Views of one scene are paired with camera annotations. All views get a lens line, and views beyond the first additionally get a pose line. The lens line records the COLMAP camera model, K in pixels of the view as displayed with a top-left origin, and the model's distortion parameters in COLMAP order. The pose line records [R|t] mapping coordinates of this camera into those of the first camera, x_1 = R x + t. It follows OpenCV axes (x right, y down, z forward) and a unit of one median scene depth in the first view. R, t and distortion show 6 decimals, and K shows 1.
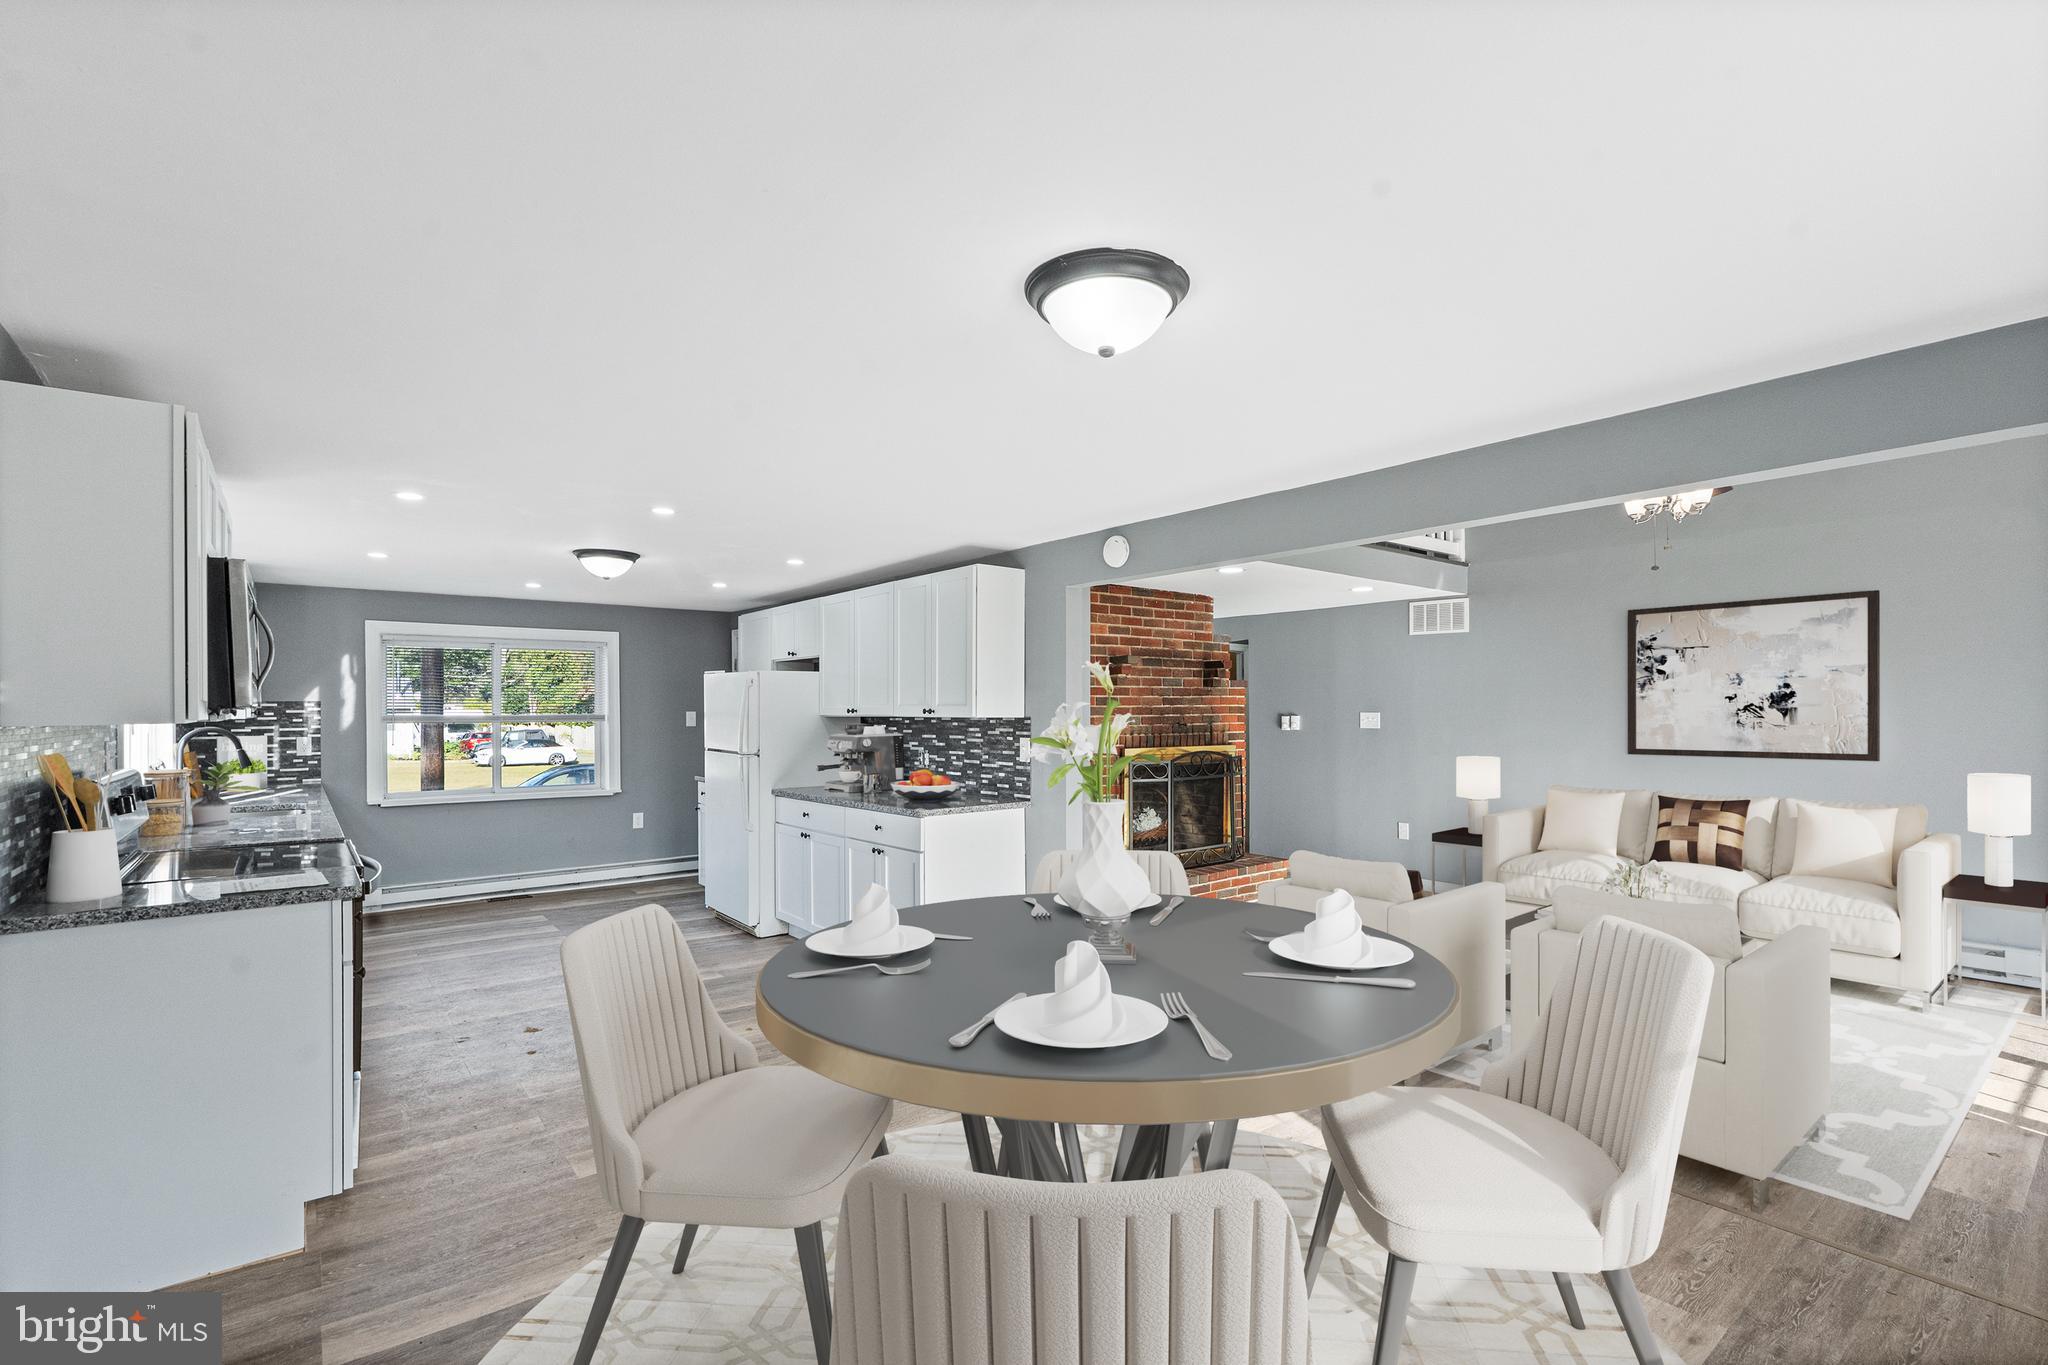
lens RADIAL K [[919.1, 0, 1023.1], [0, 919.1, 701.4], [0, 0, 1]] dist [-0.002912, 0.000258]
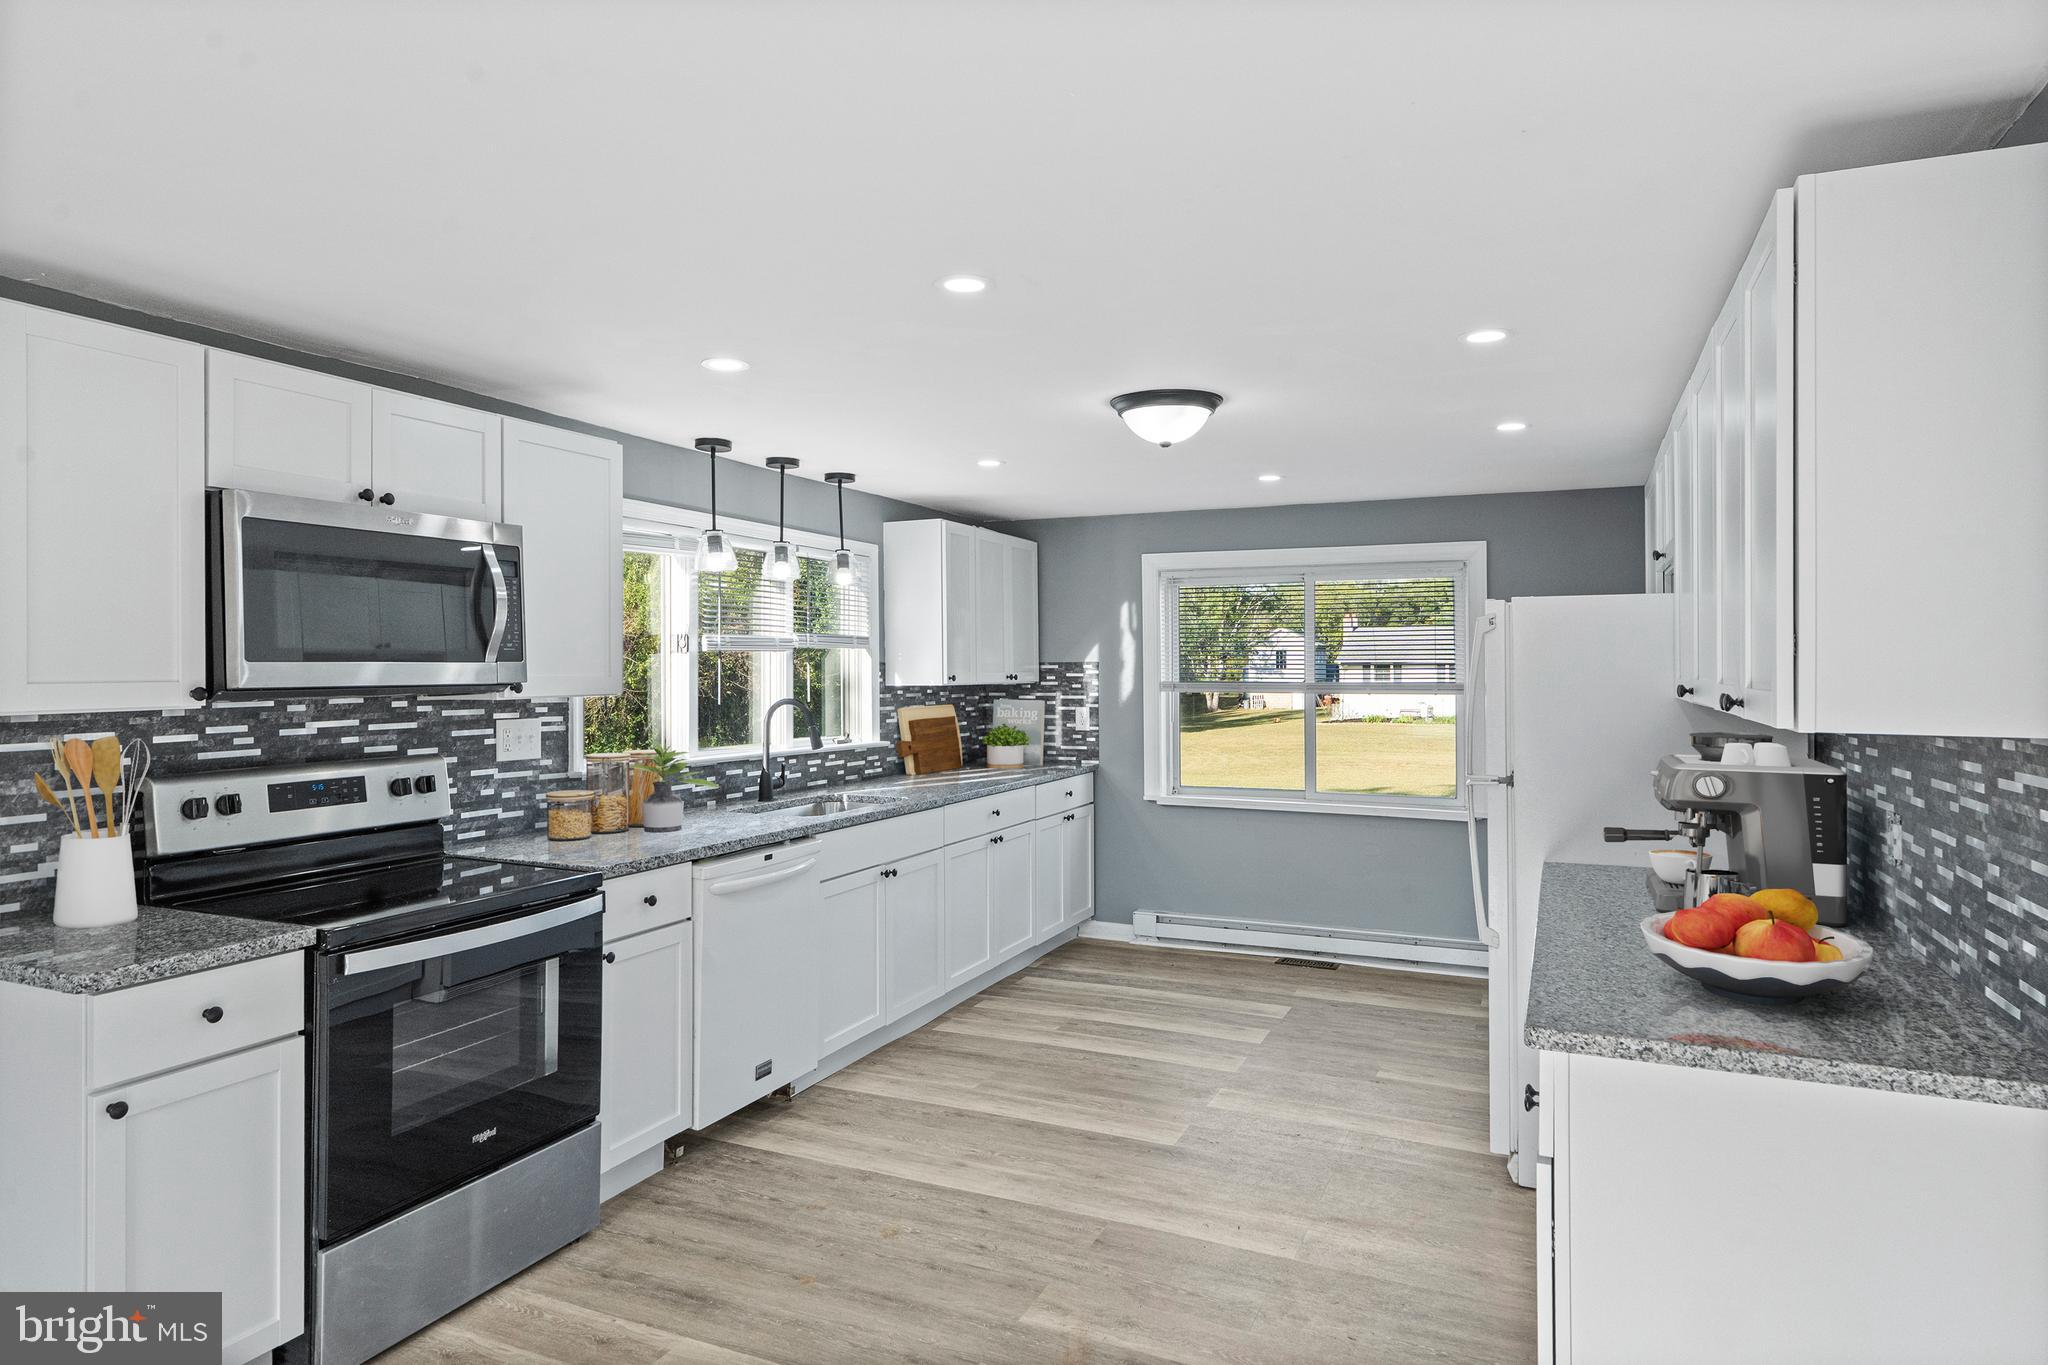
lens RADIAL K [[1207.6, 0, 1013.8], [0, 1207.6, 652.1], [0, 0, 1]] dist [-0.004171, 0.000471]
pose [[0.452793, -0.001568, -0.891615, 0.122692], [0.000836, 0.999999, -0.001334, -0.007596], [0.891616, -0.000142, 0.452793, 0.468244]]
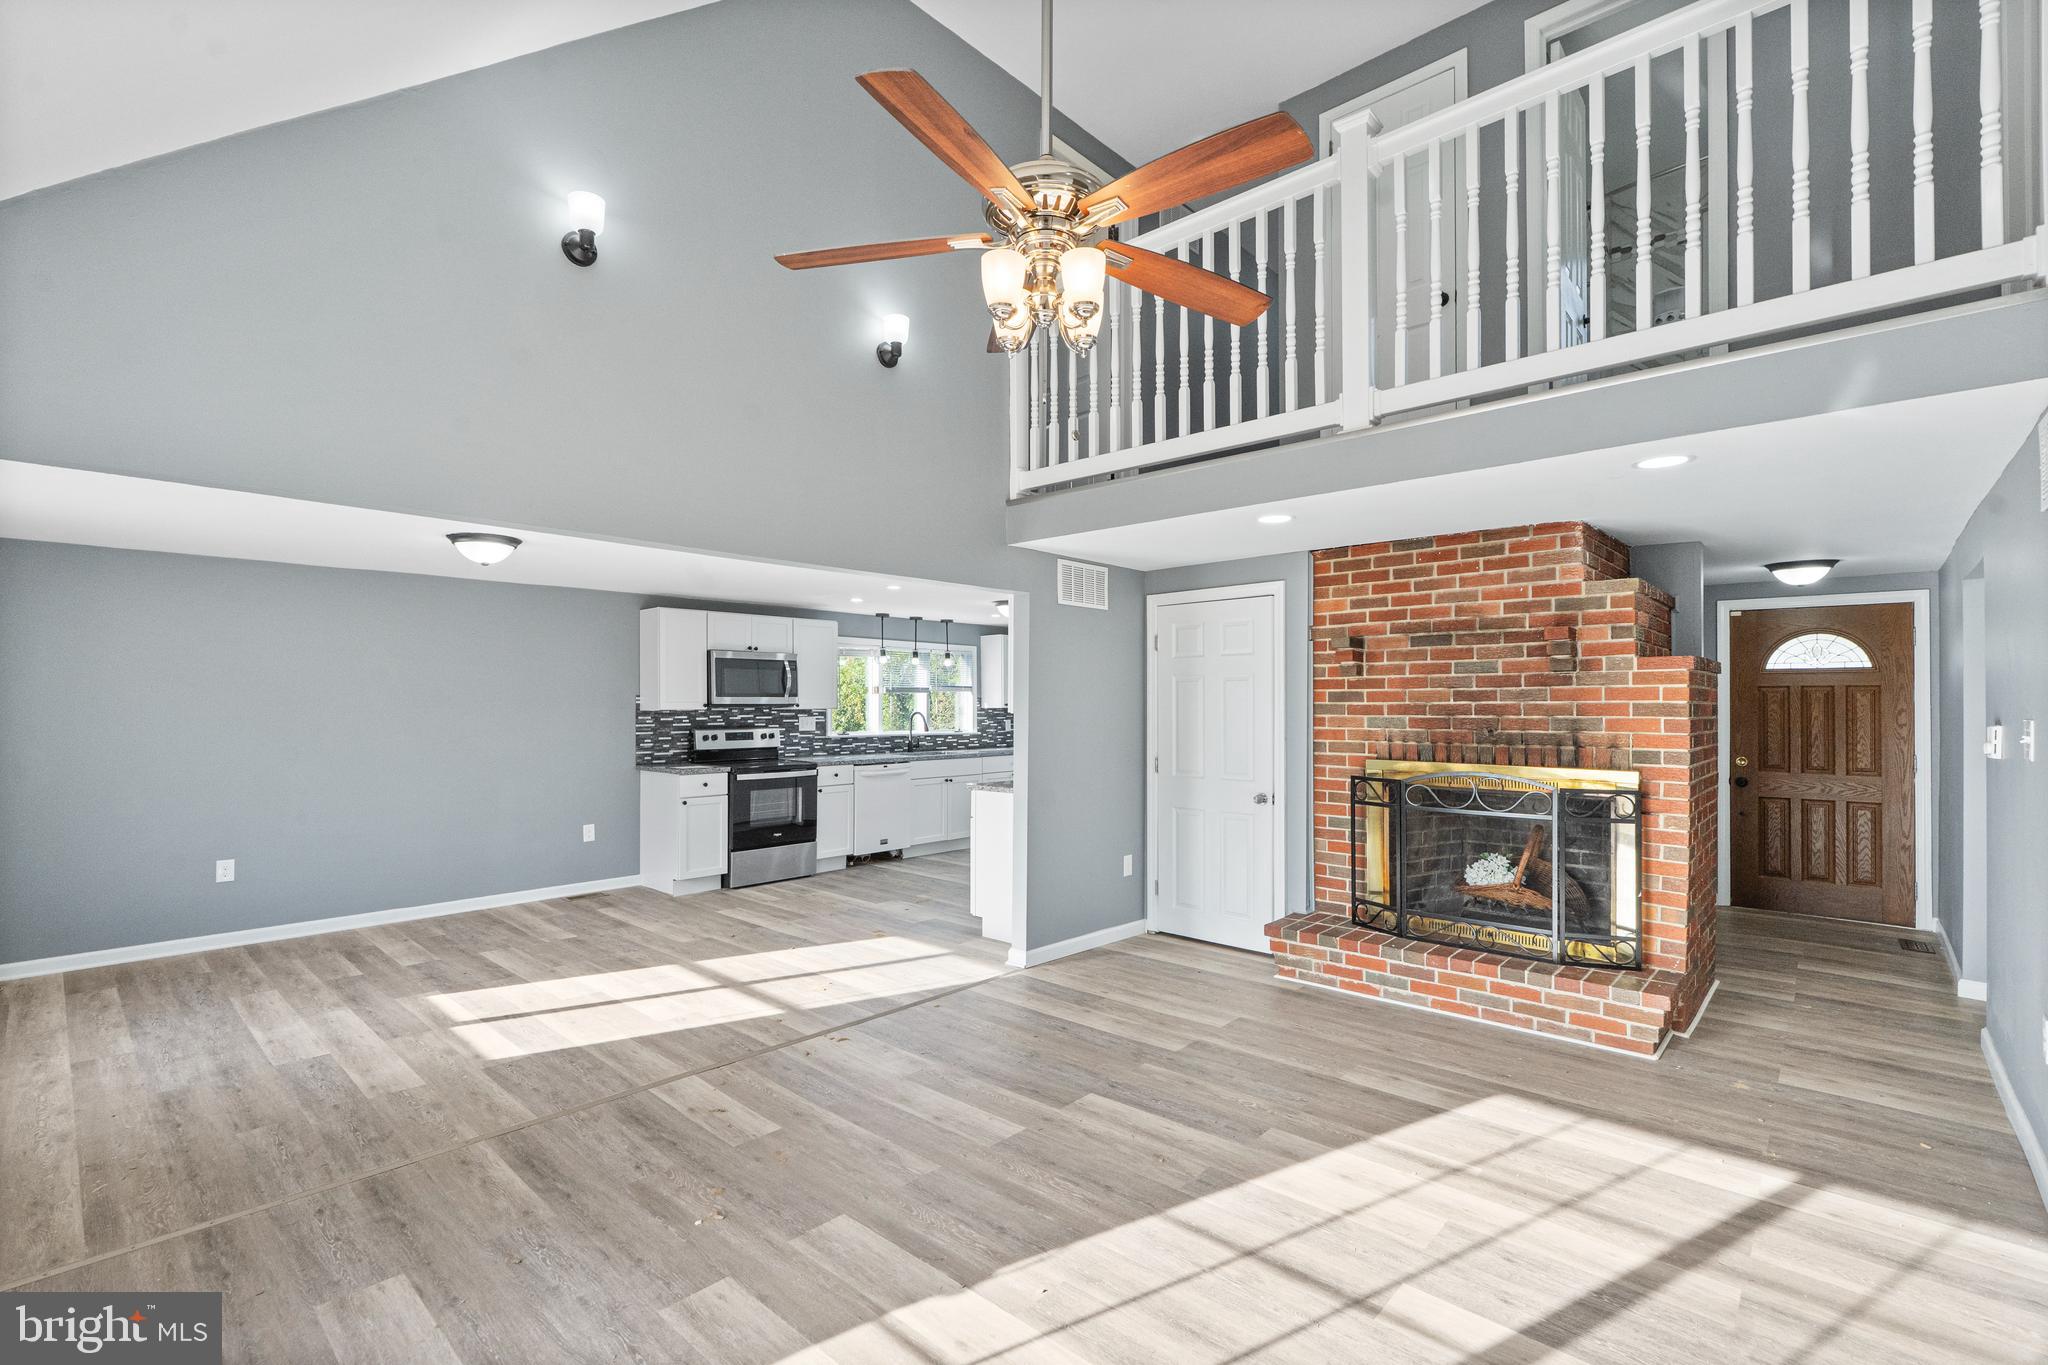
lens RADIAL K [[919.1, 0, 1033.4], [0, 919.1, 690.2], [0, 0, 1]] dist [-0.002912, 0.000258]
pose [[0.154138, -0.008581, -0.988012, 0.850751], [0.007351, 0.999945, -0.007538, -0.001661], [0.988022, -0.006101, 0.154193, 0.639309]]
